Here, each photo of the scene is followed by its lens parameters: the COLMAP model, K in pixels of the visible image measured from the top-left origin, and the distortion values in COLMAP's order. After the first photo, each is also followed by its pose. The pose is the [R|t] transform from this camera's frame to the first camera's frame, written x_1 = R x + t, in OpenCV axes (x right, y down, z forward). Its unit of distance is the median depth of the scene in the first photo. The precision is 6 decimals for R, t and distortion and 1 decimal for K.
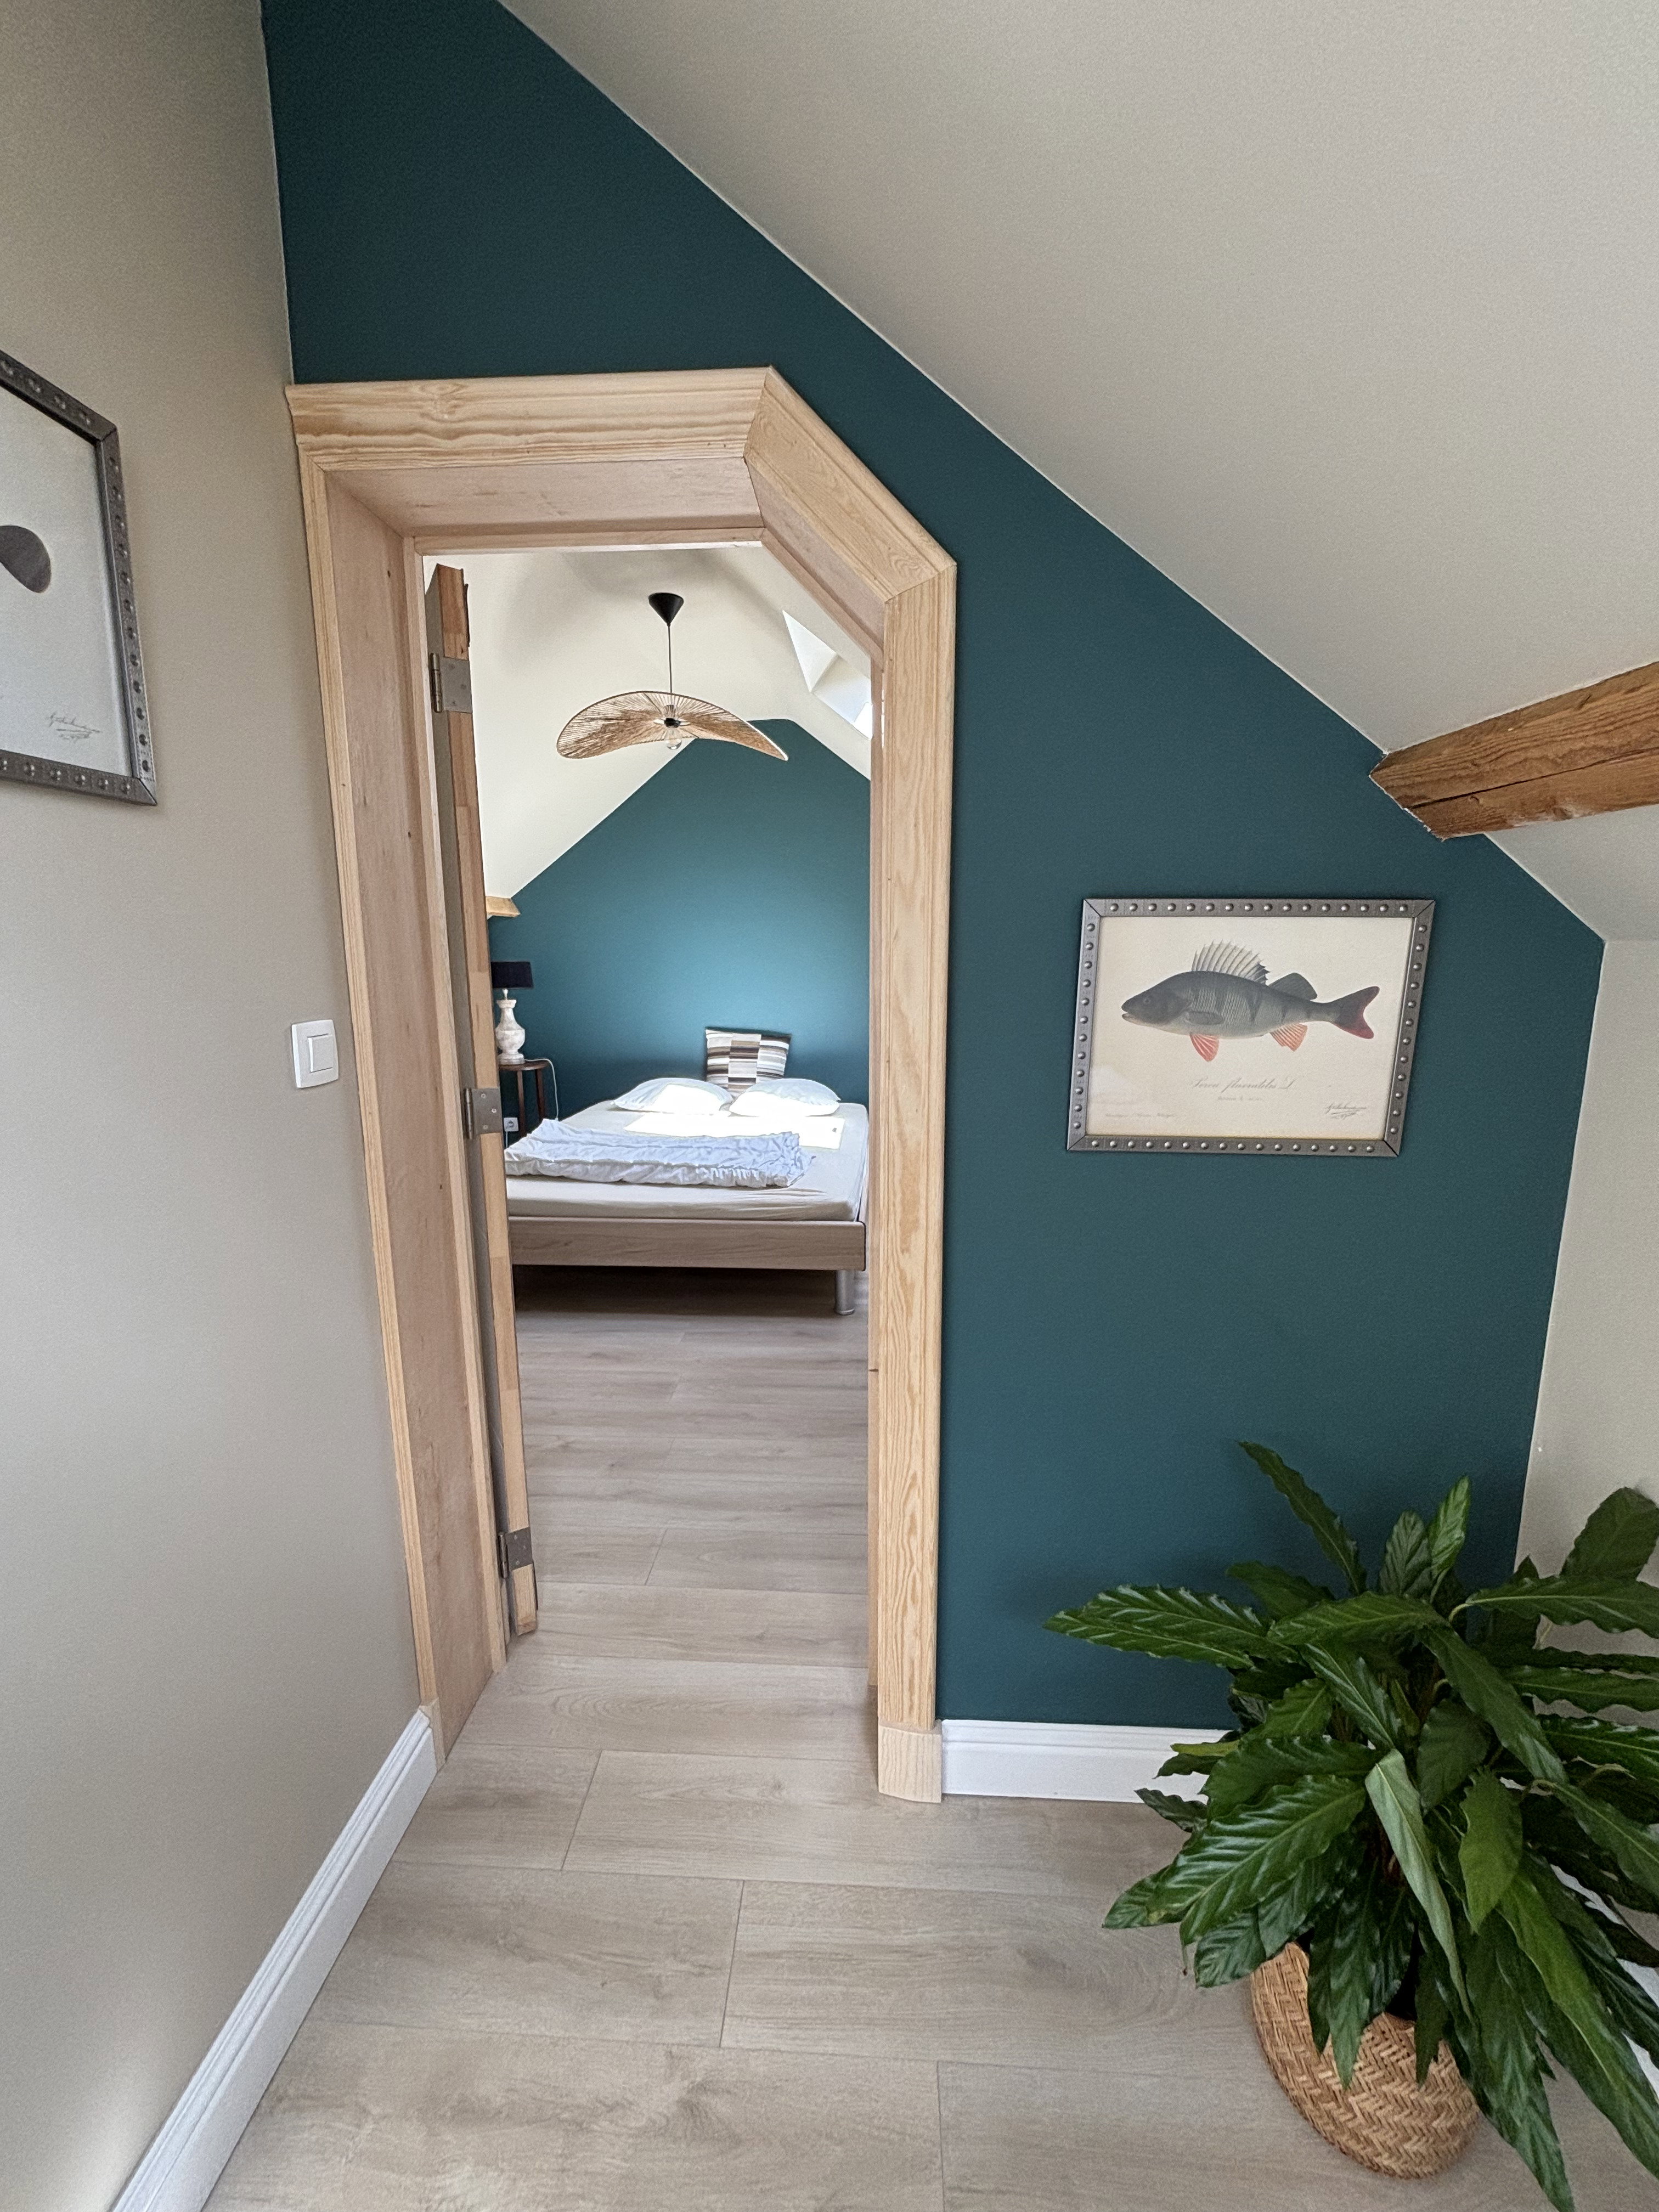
lens RADIAL K [[899.3, 0, 829.5], [0, 899.3, 1106.0], [0, 0, 1]] dist [-0.000133, -0.000024]
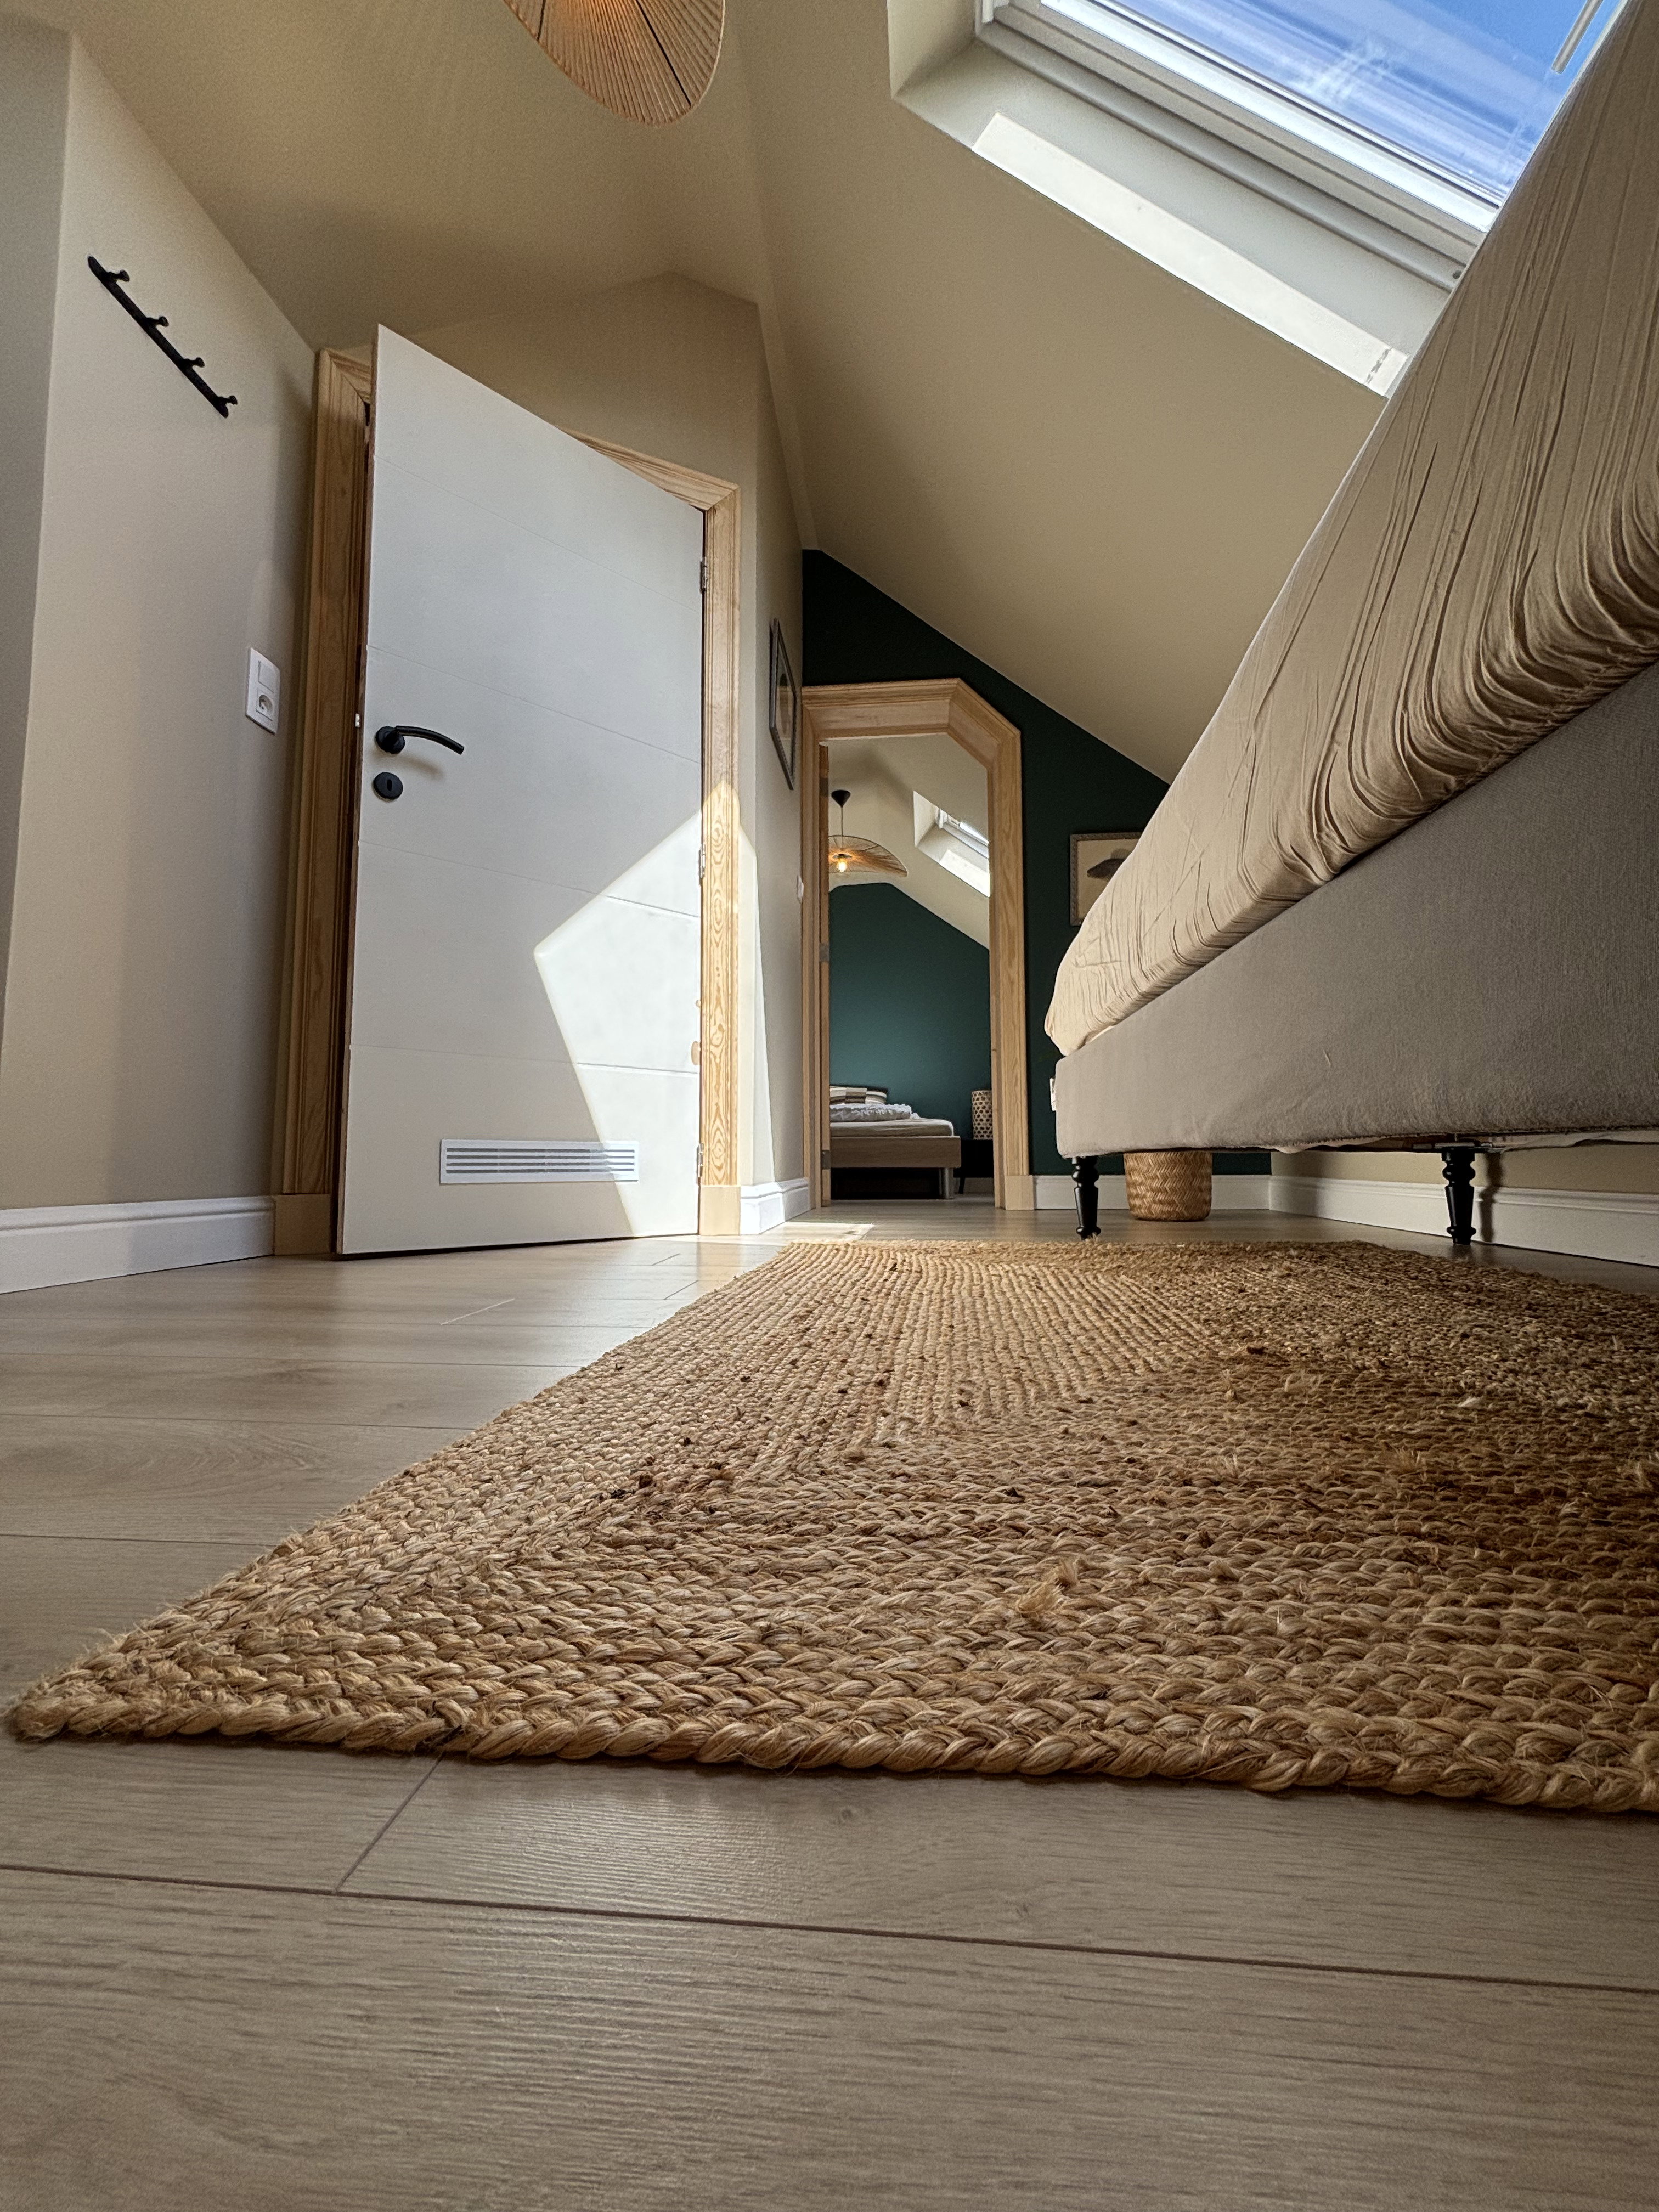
lens RADIAL K [[899.3, 0, 829.5], [0, 899.3, 1106.0], [0, 0, 1]] dist [-0.000133, -0.000024]
pose [[0.999440, -0.000411, -0.033461, -0.340994], [-0.007992, 0.968054, -0.250615, 1.167932], [0.032495, 0.250743, 0.967508, -1.388432]]
